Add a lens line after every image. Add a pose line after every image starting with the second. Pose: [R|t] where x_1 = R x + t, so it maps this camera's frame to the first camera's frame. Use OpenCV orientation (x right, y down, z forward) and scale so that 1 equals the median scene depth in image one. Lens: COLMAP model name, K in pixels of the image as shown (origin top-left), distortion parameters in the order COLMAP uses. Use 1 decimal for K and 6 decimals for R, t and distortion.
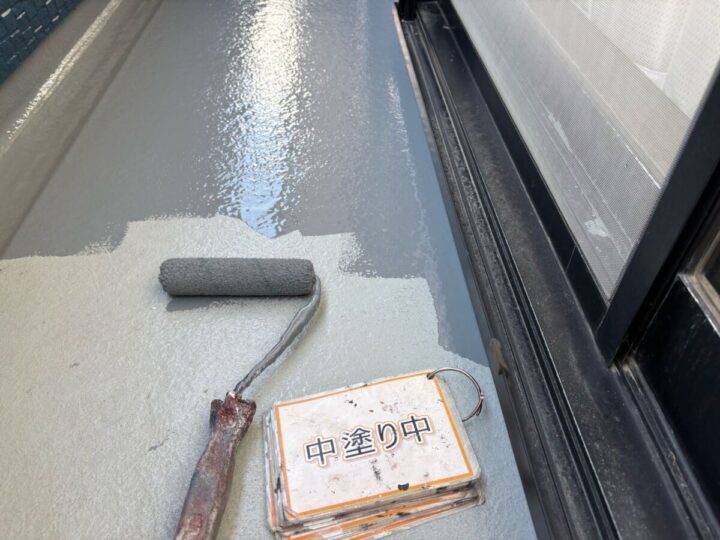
lens RADIAL K [[577.5, 0, 360.0], [0, 577.5, 270.0], [0, 0, 1]] dist [0.044240, 0.001473]
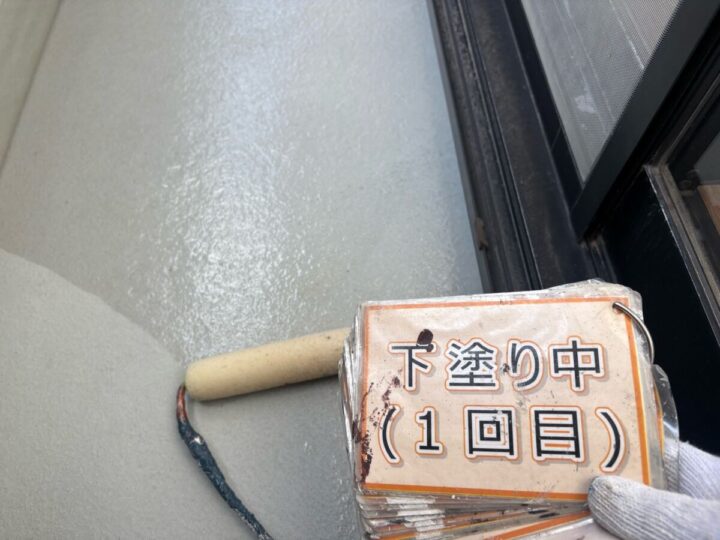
lens RADIAL K [[577.5, 0, 360.0], [0, 577.5, 270.0], [0, 0, 1]] dist [0.044240, 0.001473]
pose [[0.999733, -0.015866, -0.016794, 0.021345], [0.019854, 0.961725, 0.273297, -0.080125], [0.011815, -0.273558, 0.961783, -0.075751]]
